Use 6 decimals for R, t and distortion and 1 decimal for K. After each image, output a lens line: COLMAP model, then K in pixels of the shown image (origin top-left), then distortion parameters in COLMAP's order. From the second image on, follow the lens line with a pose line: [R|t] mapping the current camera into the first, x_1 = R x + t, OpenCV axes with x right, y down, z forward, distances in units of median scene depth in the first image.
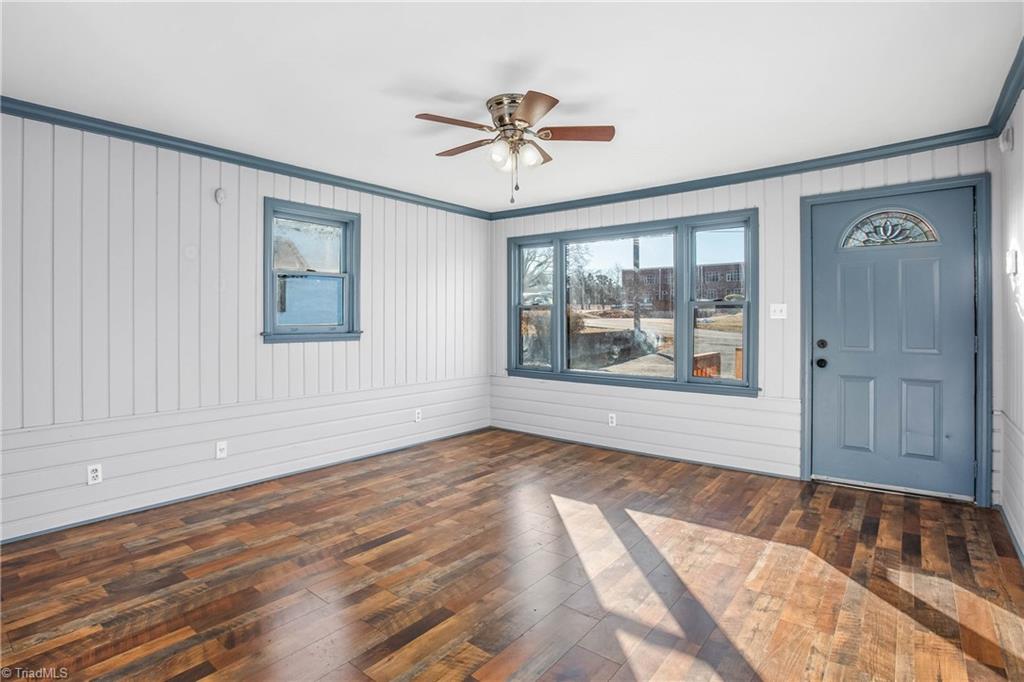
lens RADIAL K [[512.9, 0, 531.0], [0, 512.9, 305.9], [0, 0, 1]] dist [-0.017433, 0.007543]
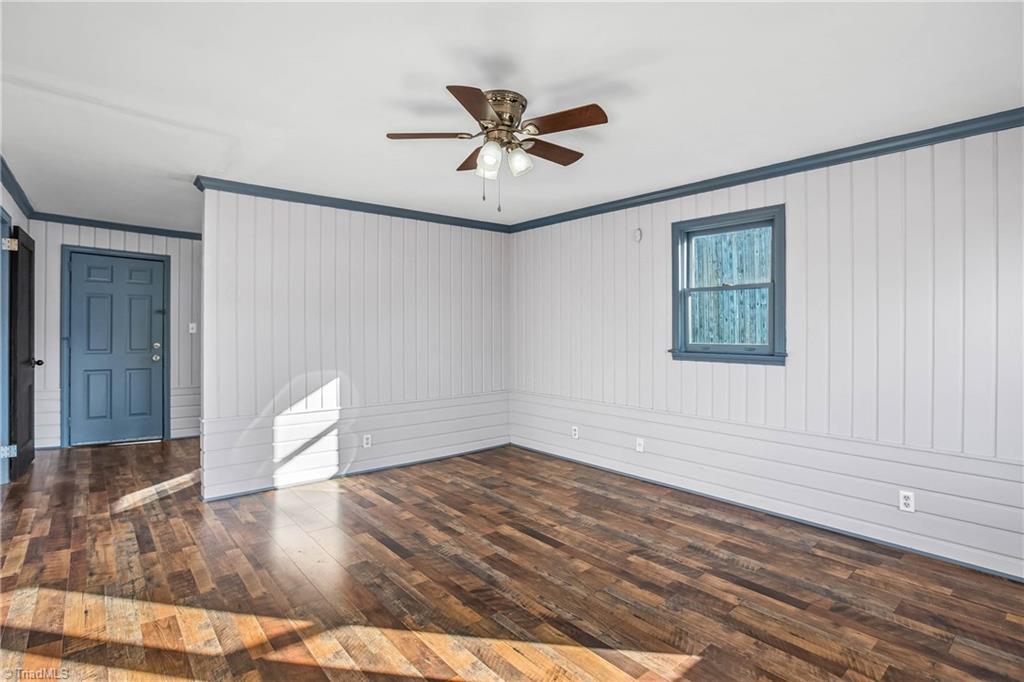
lens RADIAL K [[512.9, 0, 500.7], [0, 512.9, 335.9], [0, 0, 1]] dist [-0.017433, 0.007543]
pose [[-0.228470, 0.000899, -0.973551, 0.678982], [0.017499, 0.999842, -0.003183, 0.021451], [0.973394, -0.017763, -0.228449, 0.991128]]
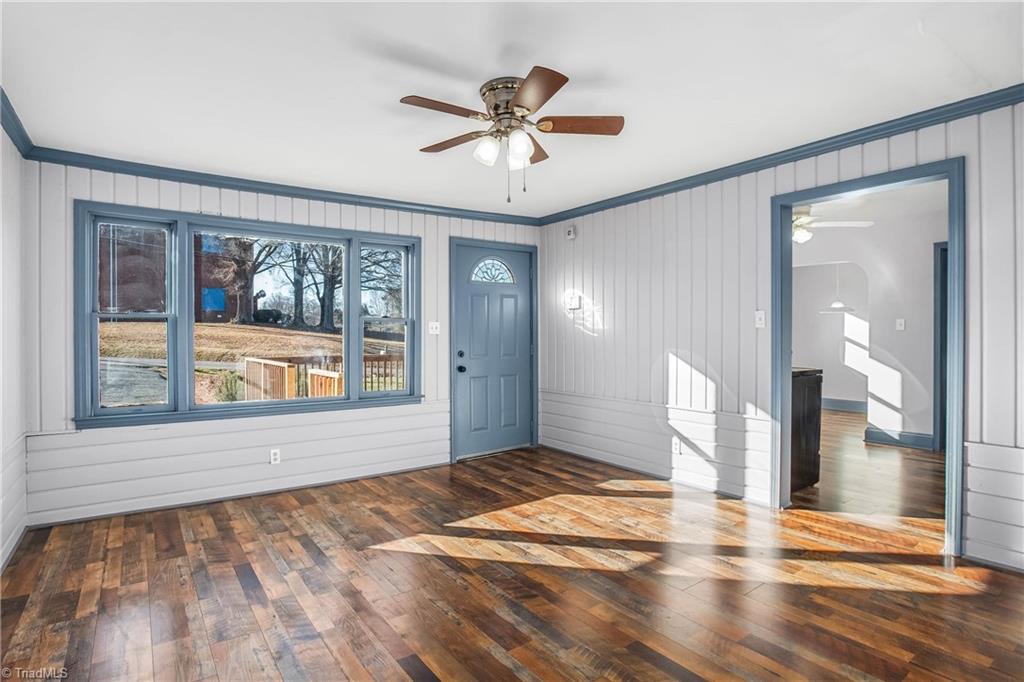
lens RADIAL K [[512.9, 0, 477.0], [0, 512.9, 332.9], [0, 0, 1]] dist [-0.017433, 0.007543]
pose [[0.323380, 0.006289, 0.946248, -0.741536], [-0.024257, 0.999704, 0.001645, 0.021324], [-0.945958, -0.023485, 0.323437, 0.629443]]
